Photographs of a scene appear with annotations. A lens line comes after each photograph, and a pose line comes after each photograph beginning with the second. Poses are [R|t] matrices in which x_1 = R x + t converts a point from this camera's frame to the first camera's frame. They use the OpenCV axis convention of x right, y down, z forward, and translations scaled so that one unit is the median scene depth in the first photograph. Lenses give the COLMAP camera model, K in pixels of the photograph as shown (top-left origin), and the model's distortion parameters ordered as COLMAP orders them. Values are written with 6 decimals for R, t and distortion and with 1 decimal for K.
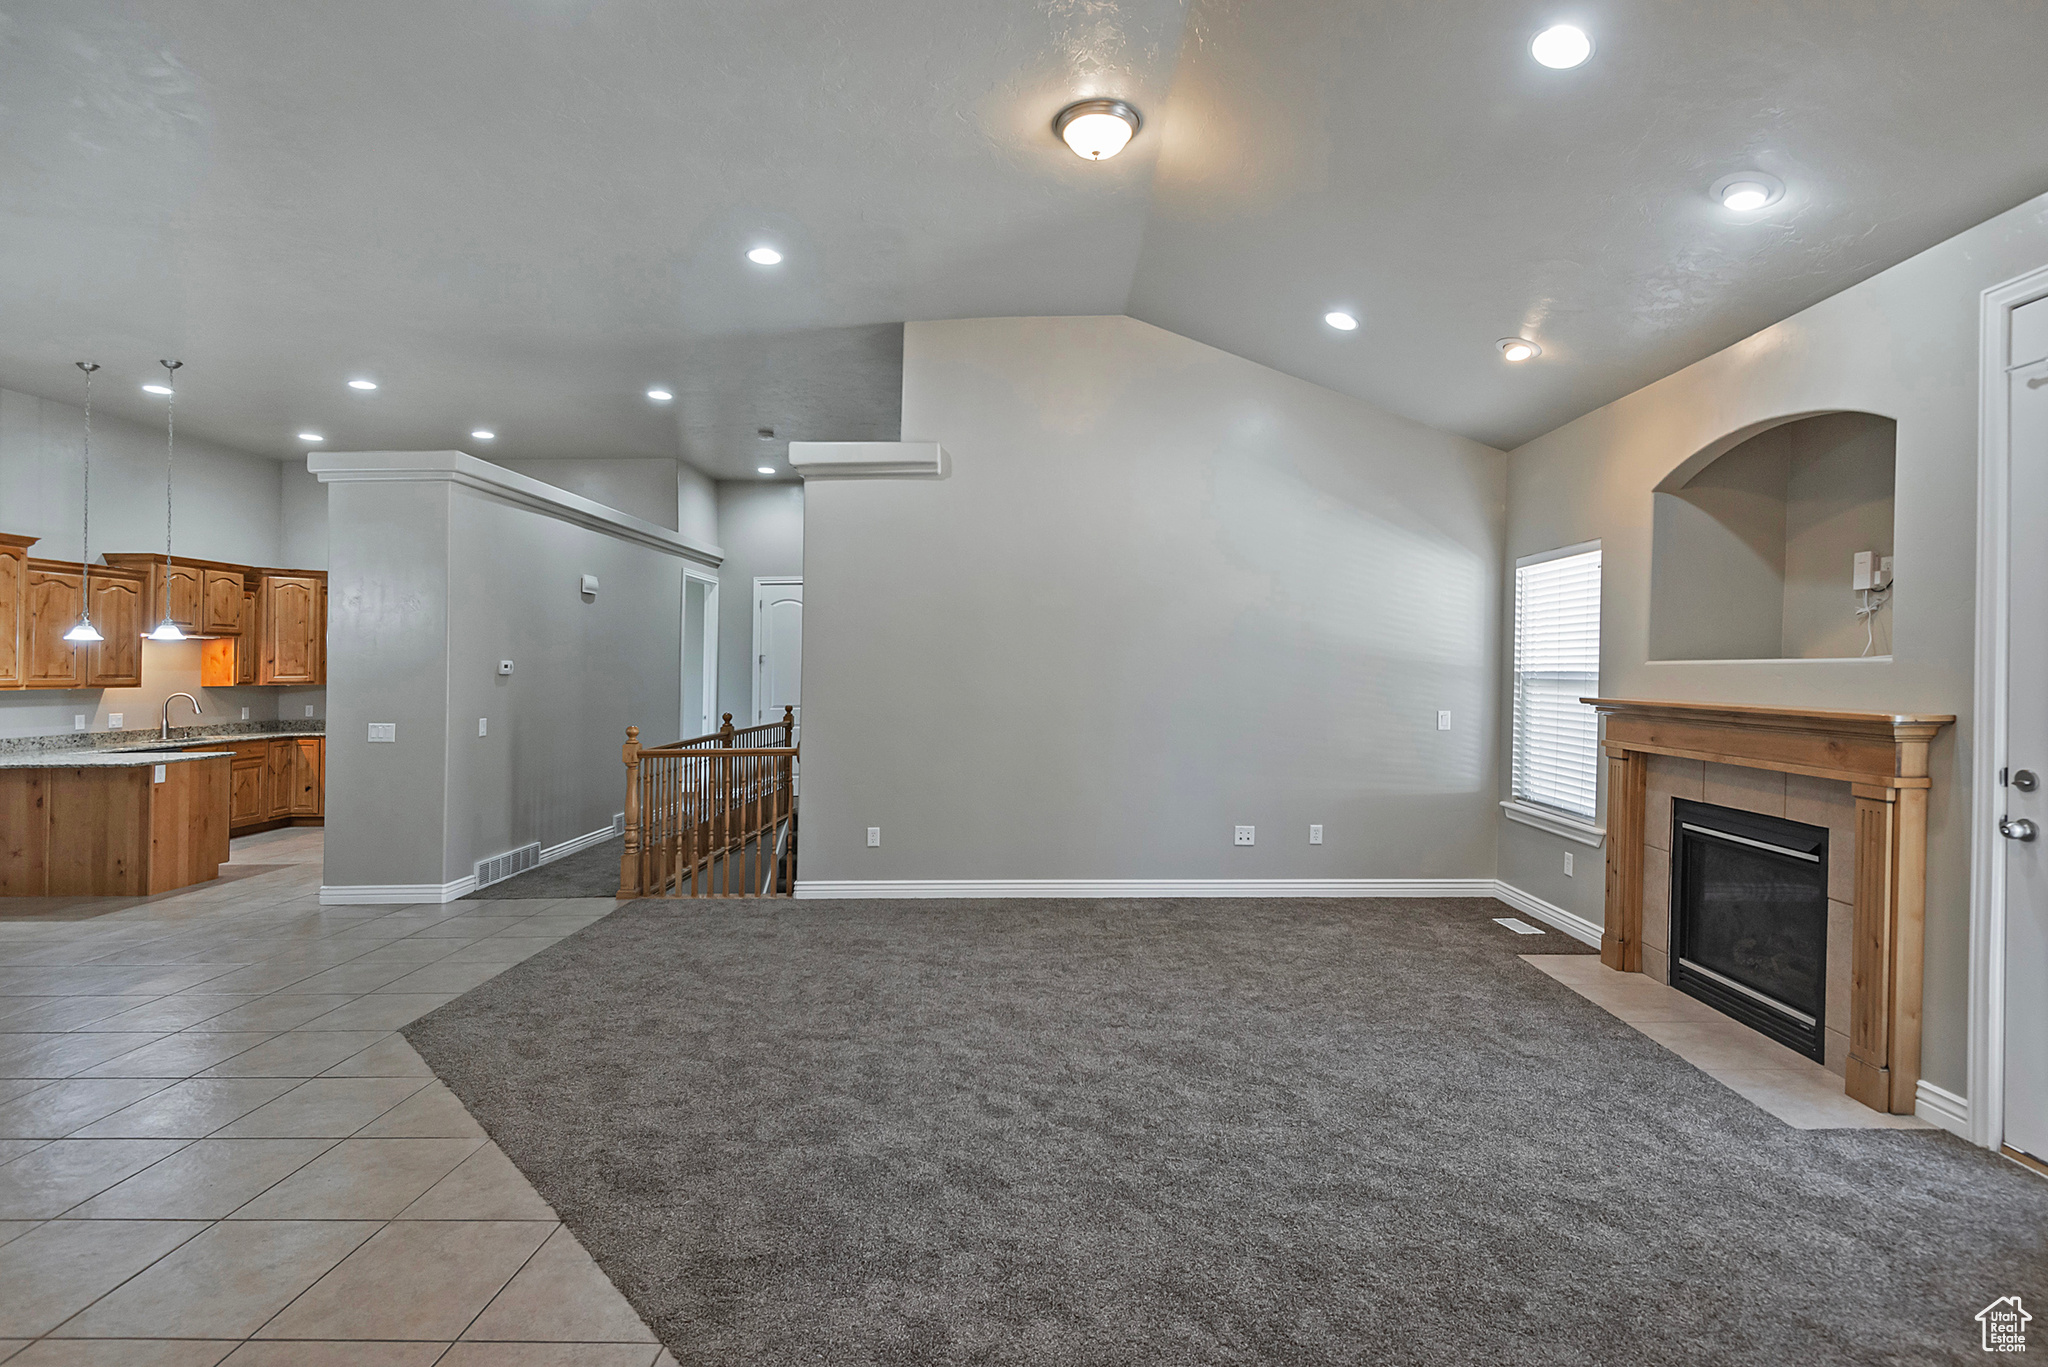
lens RADIAL K [[929.2, 0, 1026.1], [0, 929.2, 662.3], [0, 0, 1]] dist [0.028978, -0.015516]
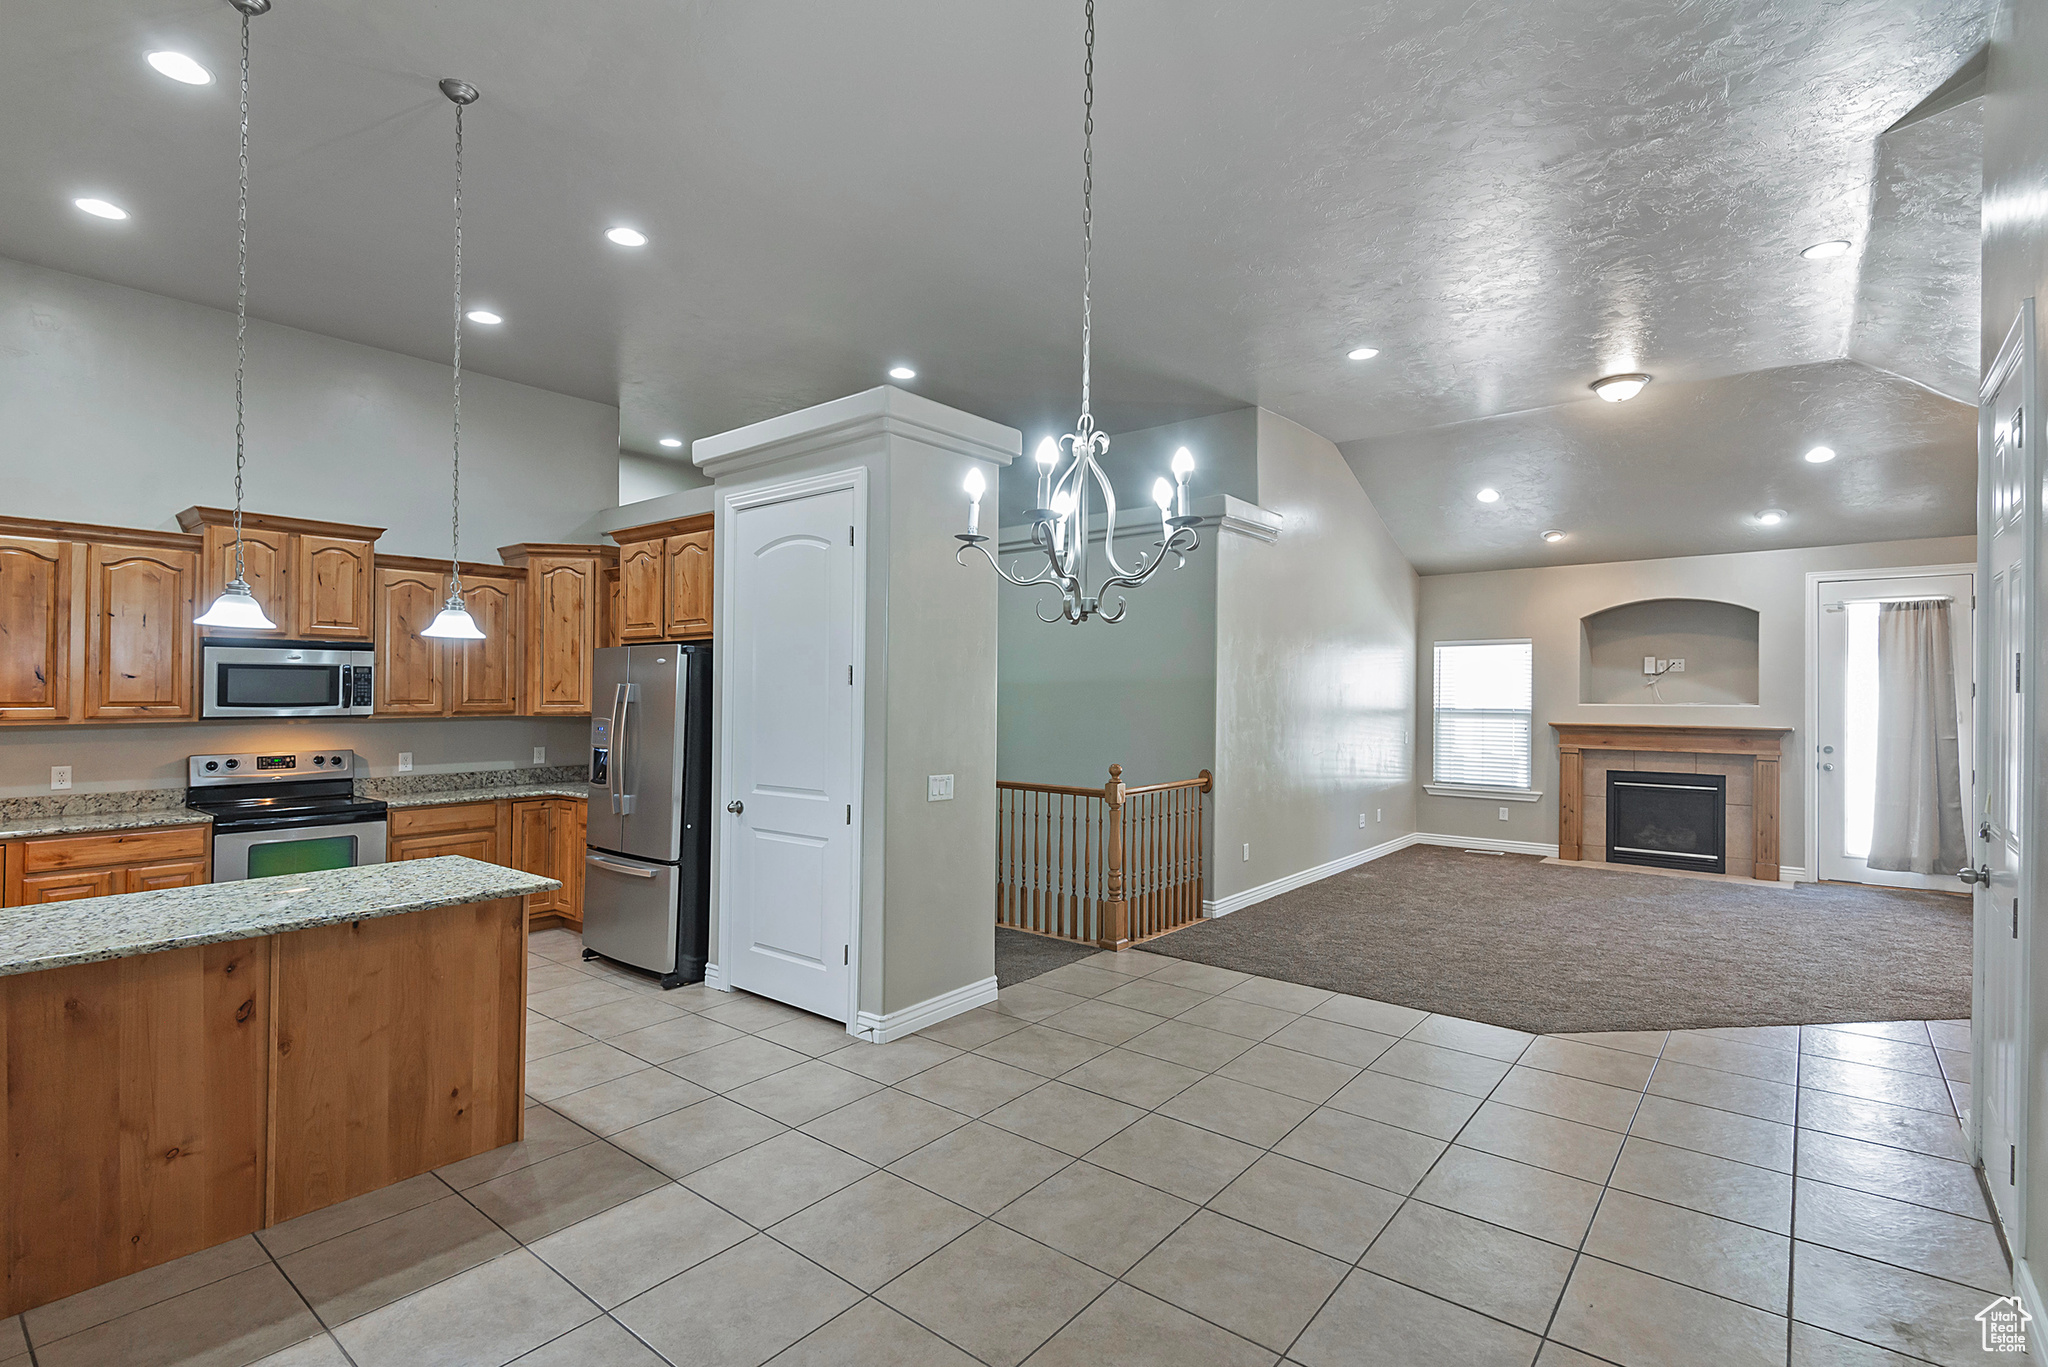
lens RADIAL K [[915.0, 0, 1025.3], [0, 915.0, 694.2], [0, 0, 1]] dist [0.027673, -0.022328]
pose [[0.638786, 0.012622, 0.769281, -1.041240], [-0.016448, 0.999861, -0.002747, 0.001860], [-0.769209, -0.010898, 0.638904, 0.427142]]
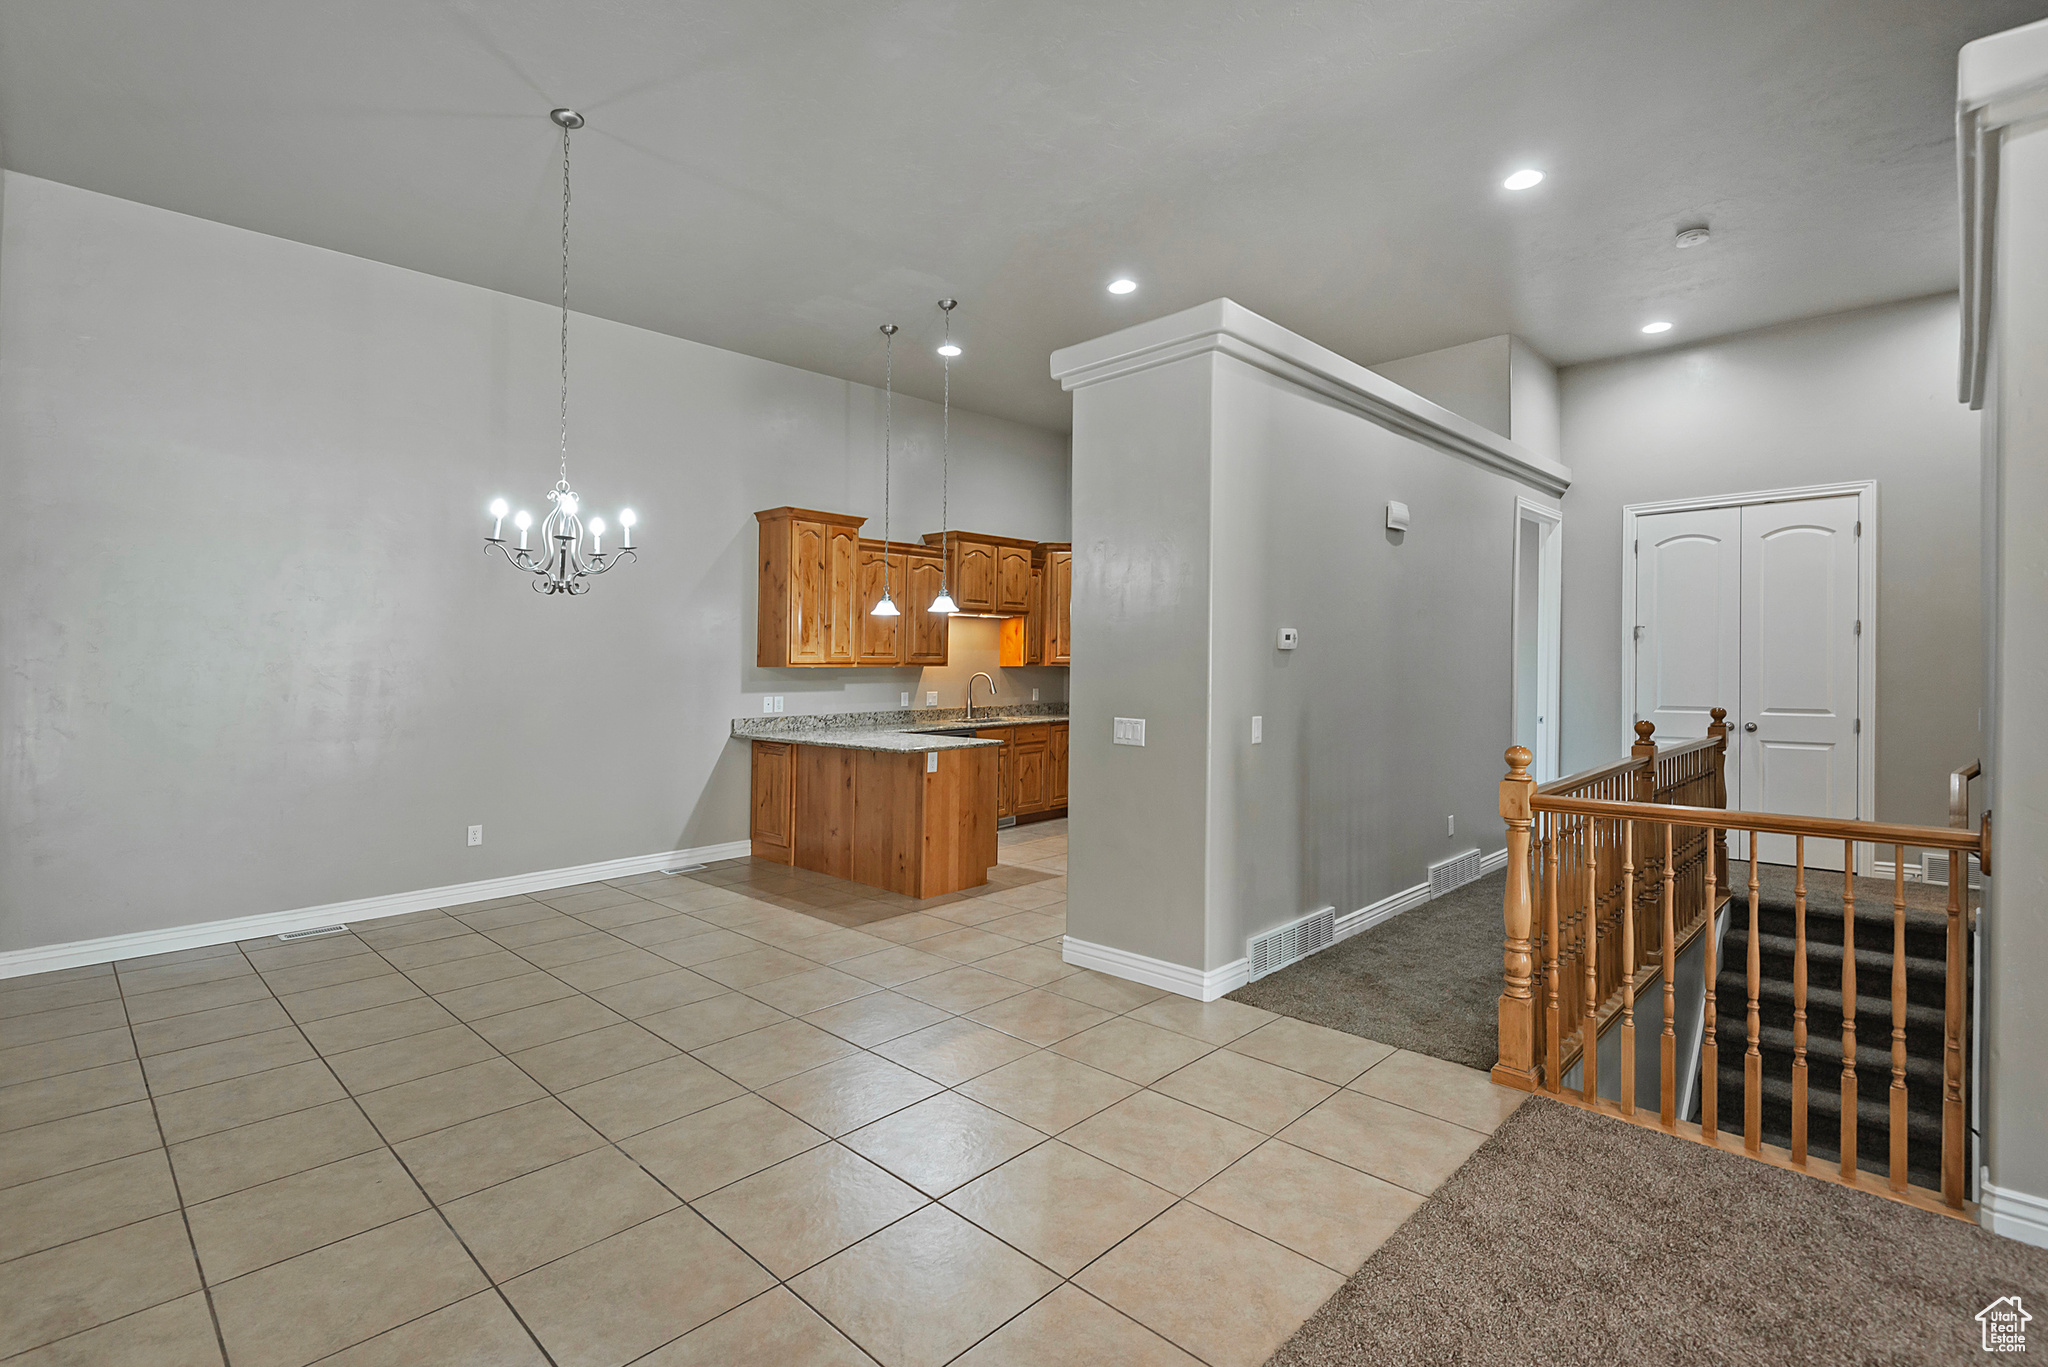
lens RADIAL K [[929.2, 0, 1026.1], [0, 929.2, 662.3], [0, 0, 1]] dist [0.028978, -0.015516]
pose [[0.728998, 0.005266, -0.684496, -0.237041], [0.002595, 0.999942, 0.010457, 0.014201], [0.684511, -0.009400, 0.728942, 0.390068]]
